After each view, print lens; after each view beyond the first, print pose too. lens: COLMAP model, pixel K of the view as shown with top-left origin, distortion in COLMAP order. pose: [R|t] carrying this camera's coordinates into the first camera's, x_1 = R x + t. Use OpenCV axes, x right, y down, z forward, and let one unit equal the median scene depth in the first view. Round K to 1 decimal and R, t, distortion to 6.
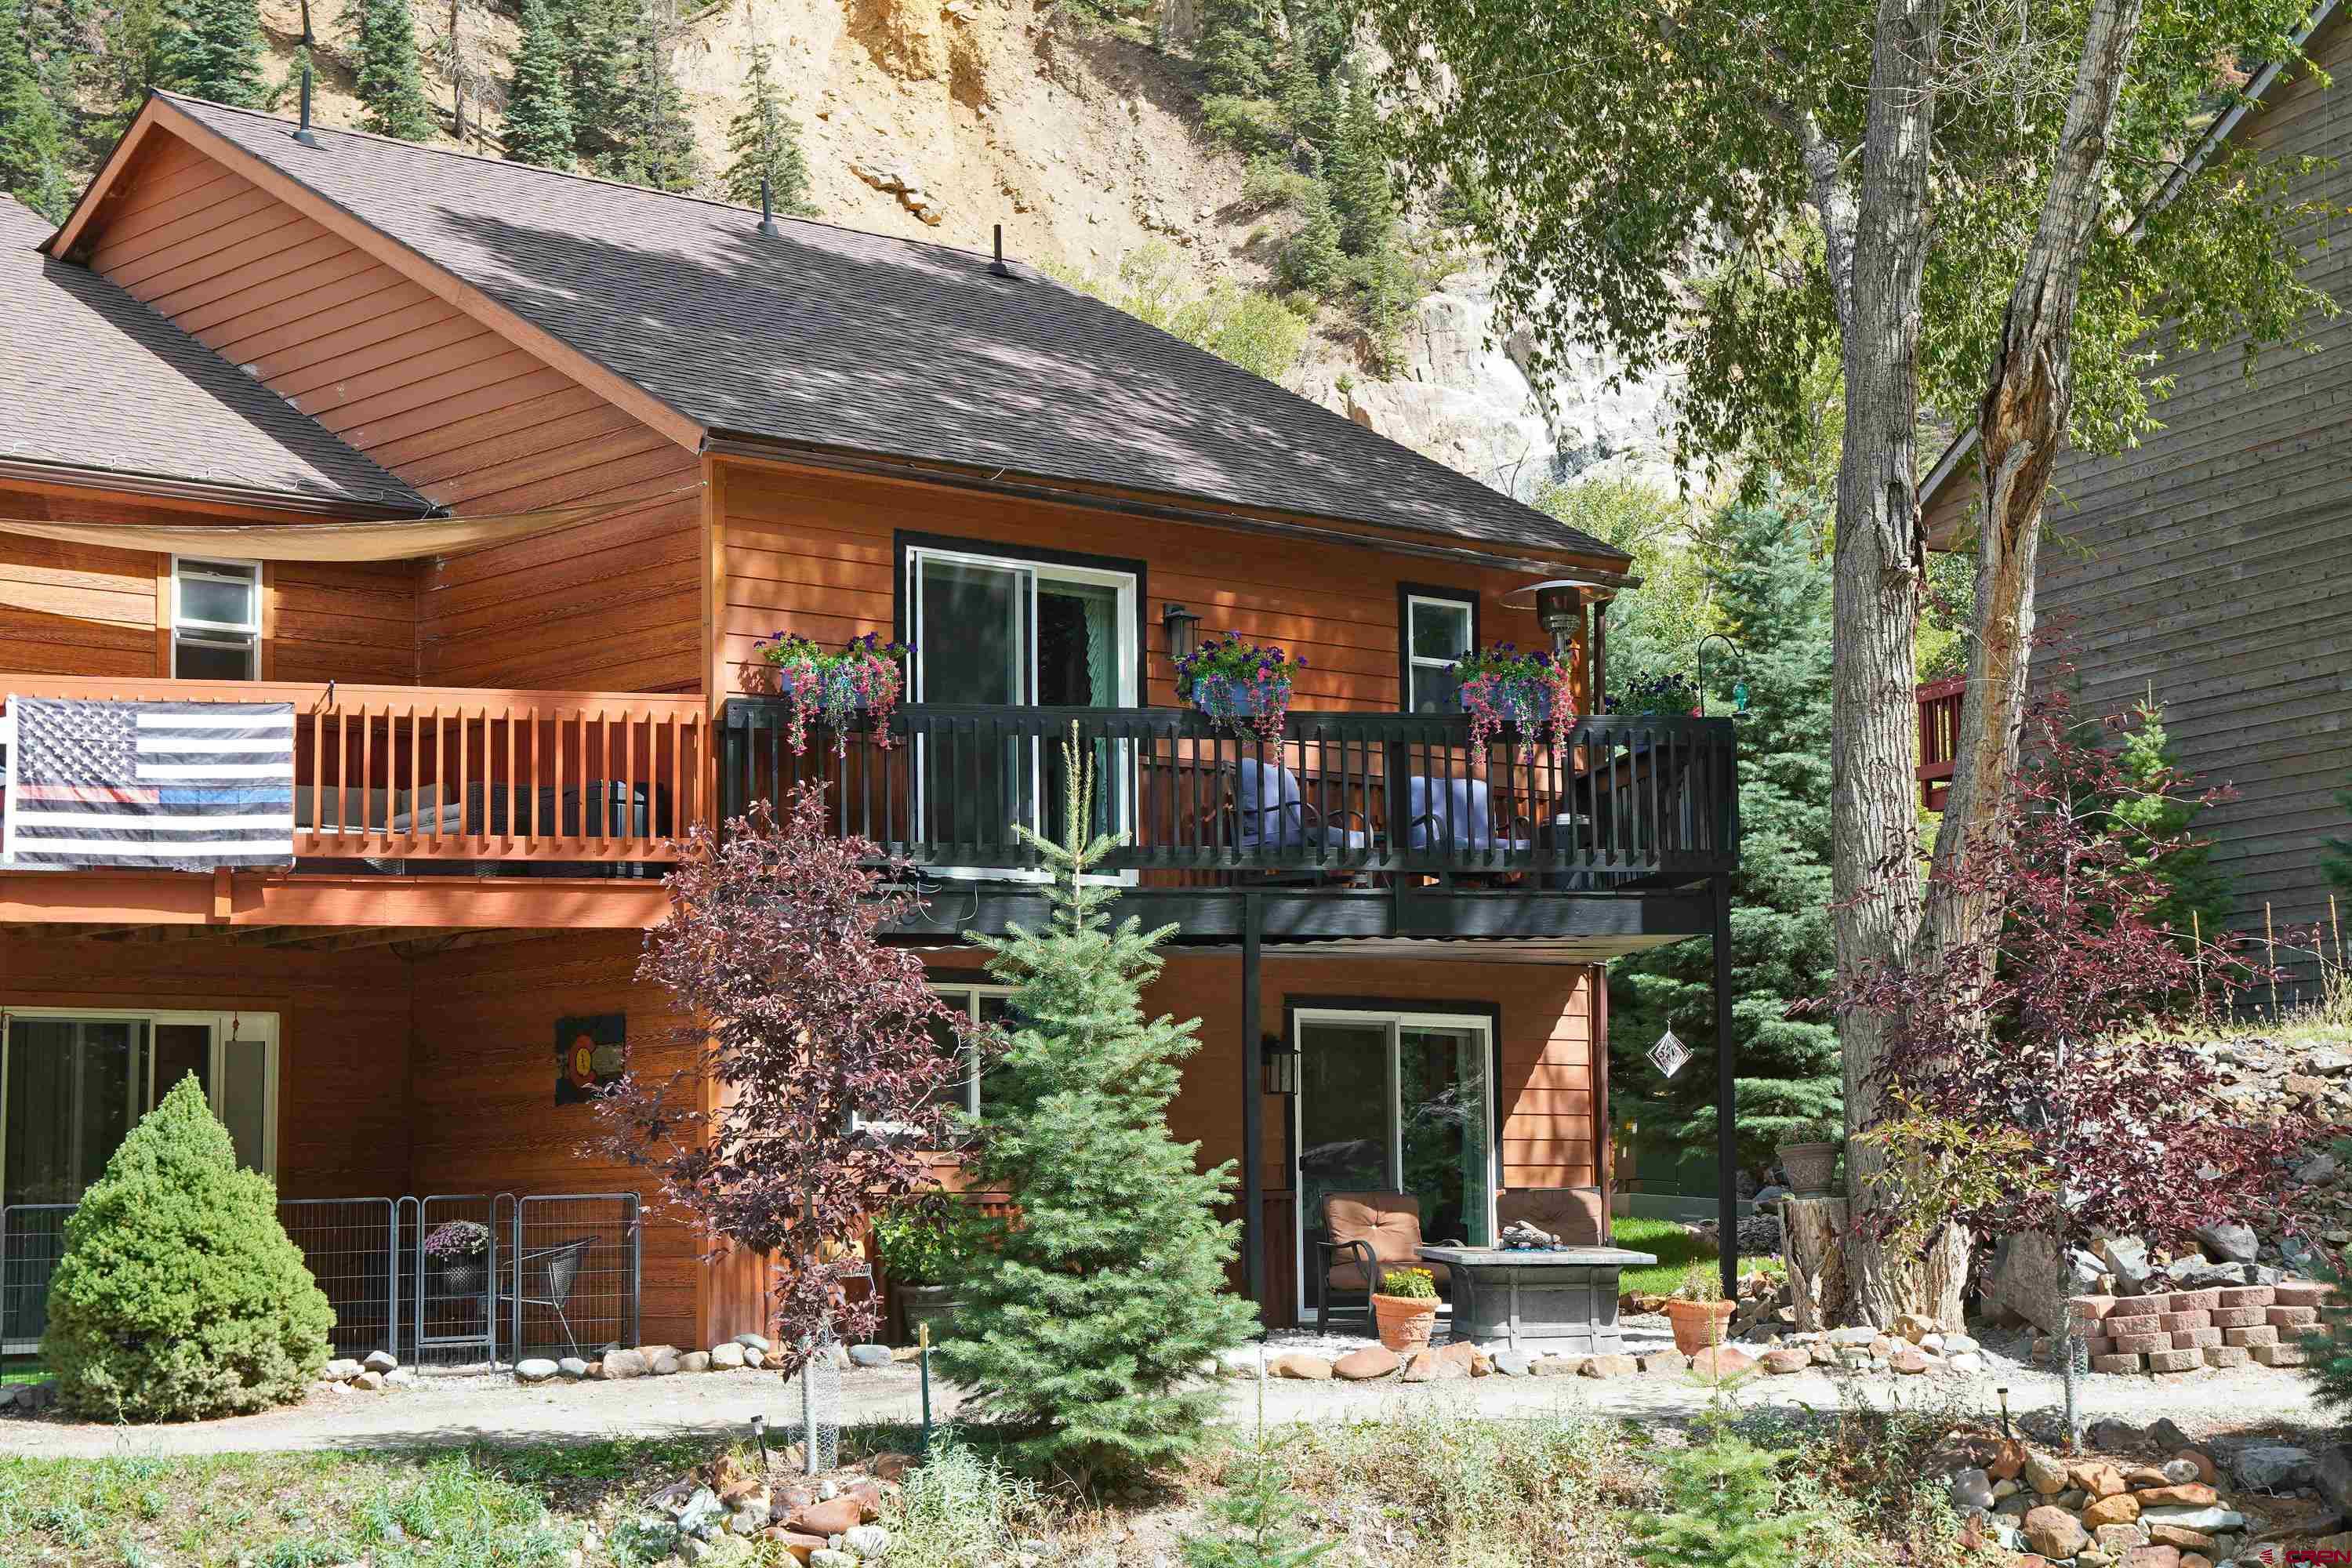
lens RADIAL K [[3979.4, 0, 1176.7], [0, 3979.4, 784.7], [0, 0, 1]] dist [0.142065, 0.085035]
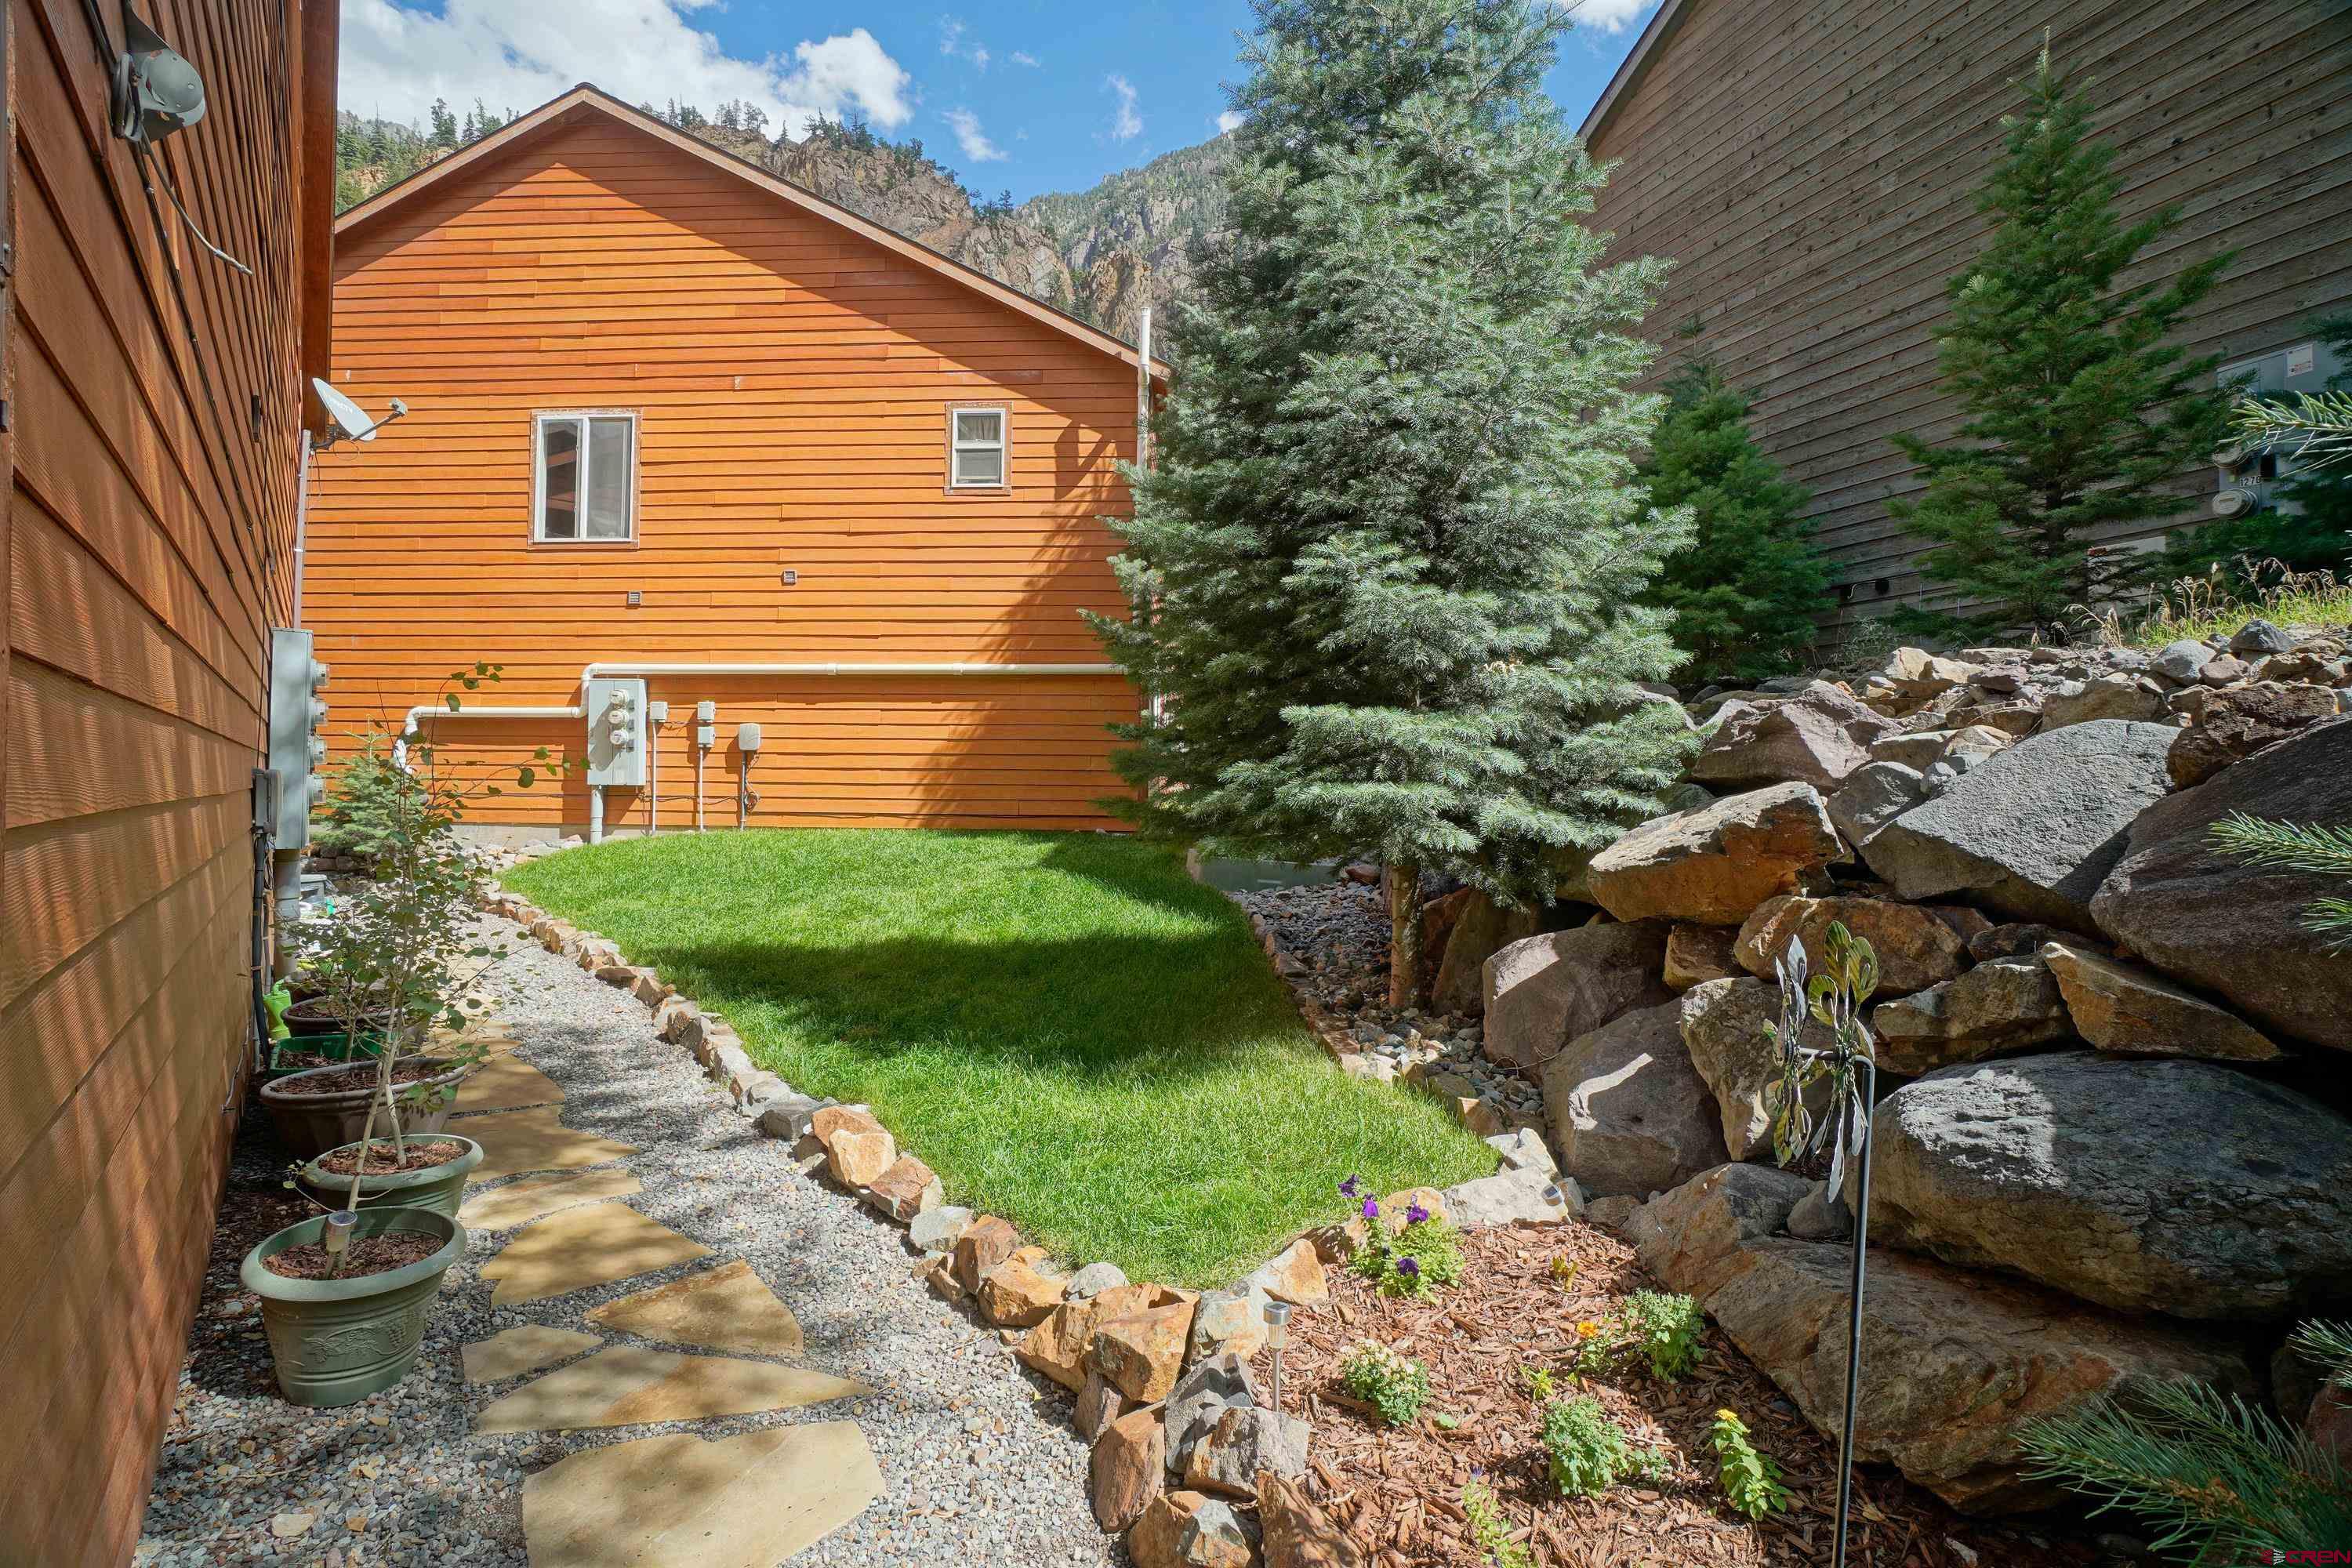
lens RADIAL K [[1039.8, 0, 1167.0], [0, 1039.8, 767.4], [0, 0, 1]] dist [-0.062916, 0.023703]
pose [[0.999210, 0.023342, -0.032170, 0.127694], [-0.020266, 0.995474, 0.092846, 0.069355], [0.034192, -0.092121, 0.995161, 0.868702]]
